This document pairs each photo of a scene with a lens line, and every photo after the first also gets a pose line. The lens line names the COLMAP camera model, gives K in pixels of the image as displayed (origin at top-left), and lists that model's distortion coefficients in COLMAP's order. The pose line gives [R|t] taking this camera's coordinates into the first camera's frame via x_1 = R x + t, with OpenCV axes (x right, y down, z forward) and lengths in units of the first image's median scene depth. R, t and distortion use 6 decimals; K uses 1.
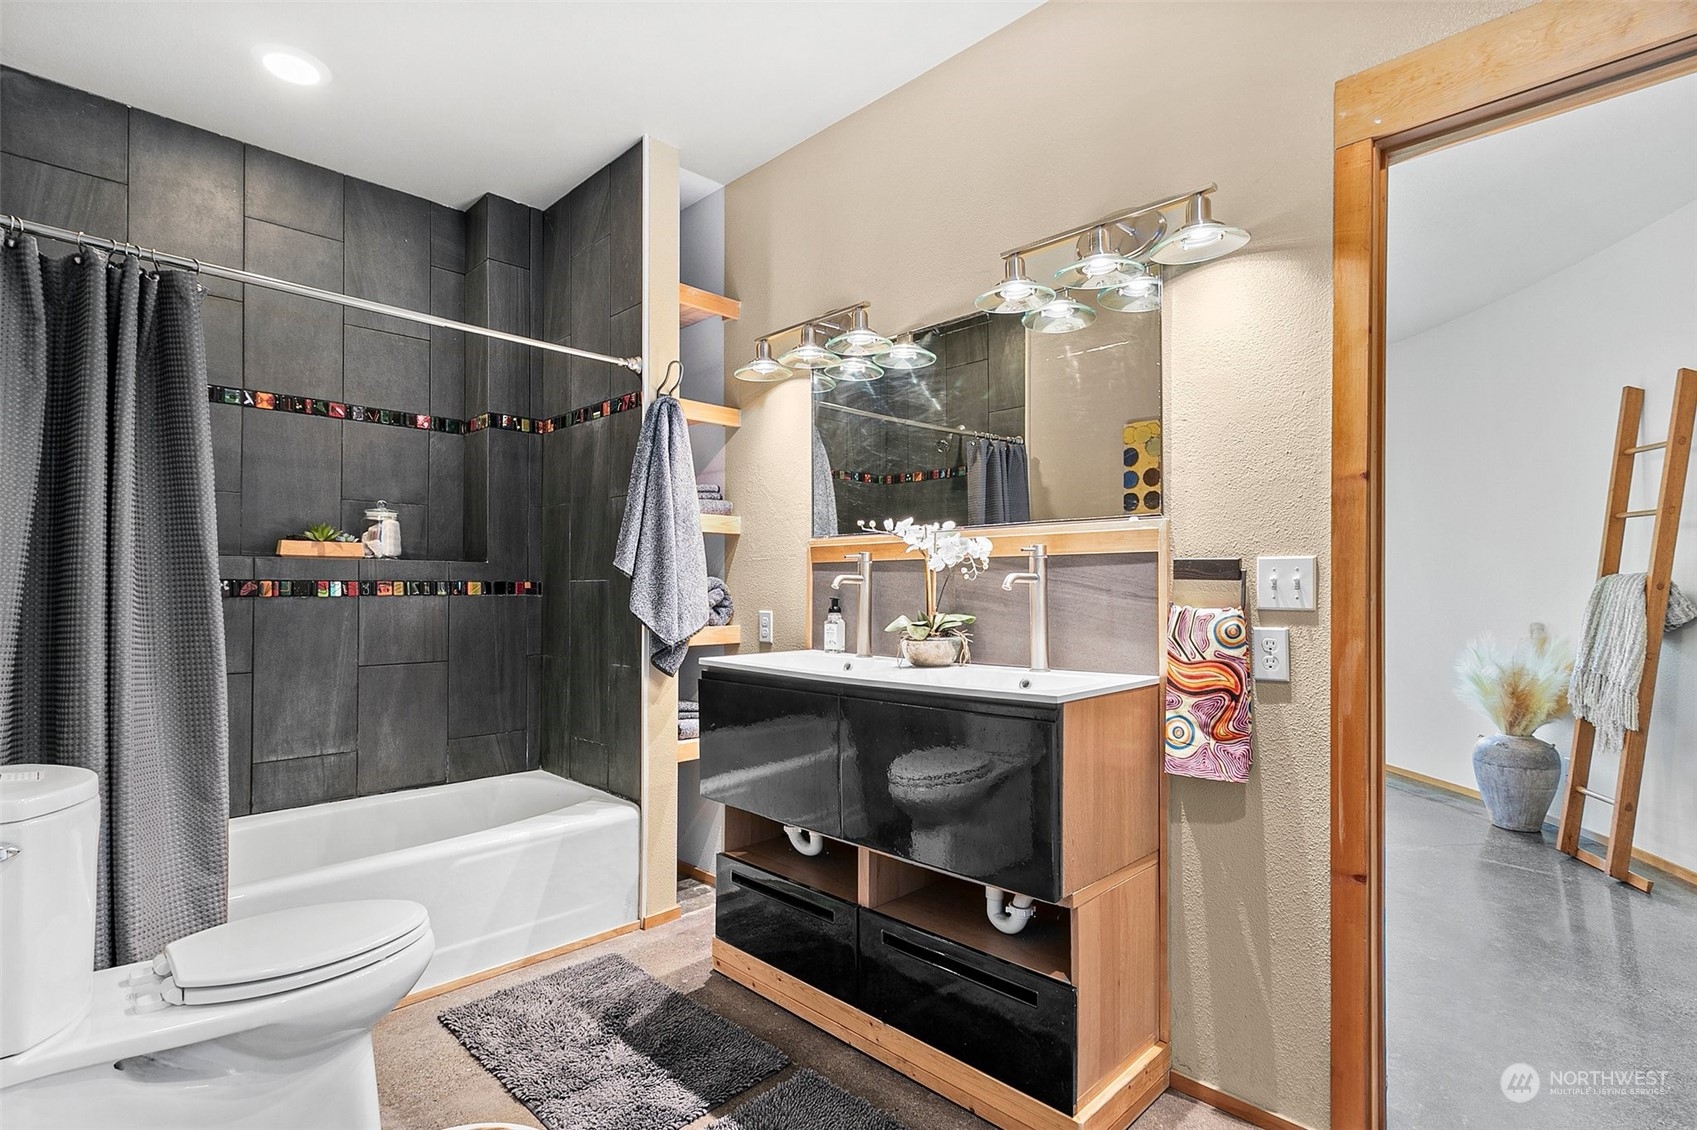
lens RADIAL K [[811.5, 0, 850.8], [0, 811.5, 576.3], [0, 0, 1]] dist [-0.000083, -0.000120]
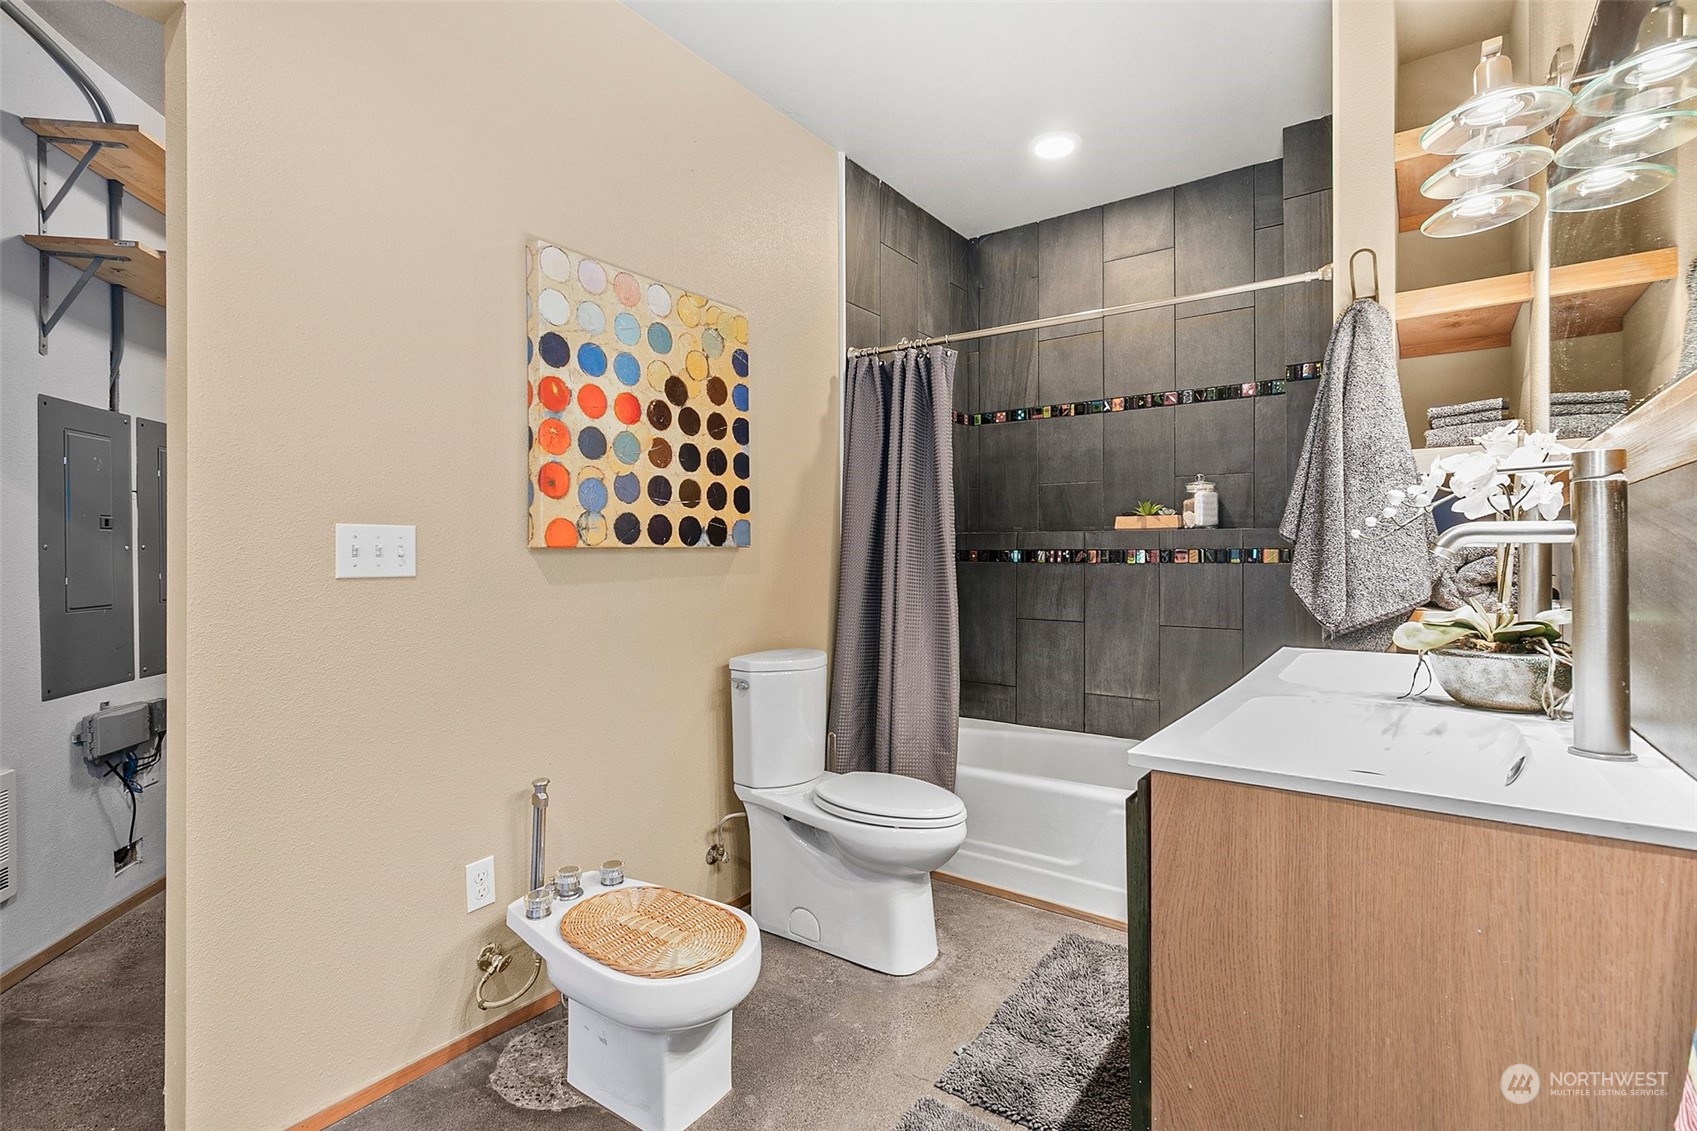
lens RADIAL K [[804.2, 0, 850.2], [0, 804.2, 545.7], [0, 0, 1]] dist [-0.002185, -0.000480]
pose [[0.149058, -0.013669, -0.988734, 0.448543], [0.014617, 0.999826, -0.011618, 0.007588], [0.988720, -0.012721, 0.149232, 0.431952]]
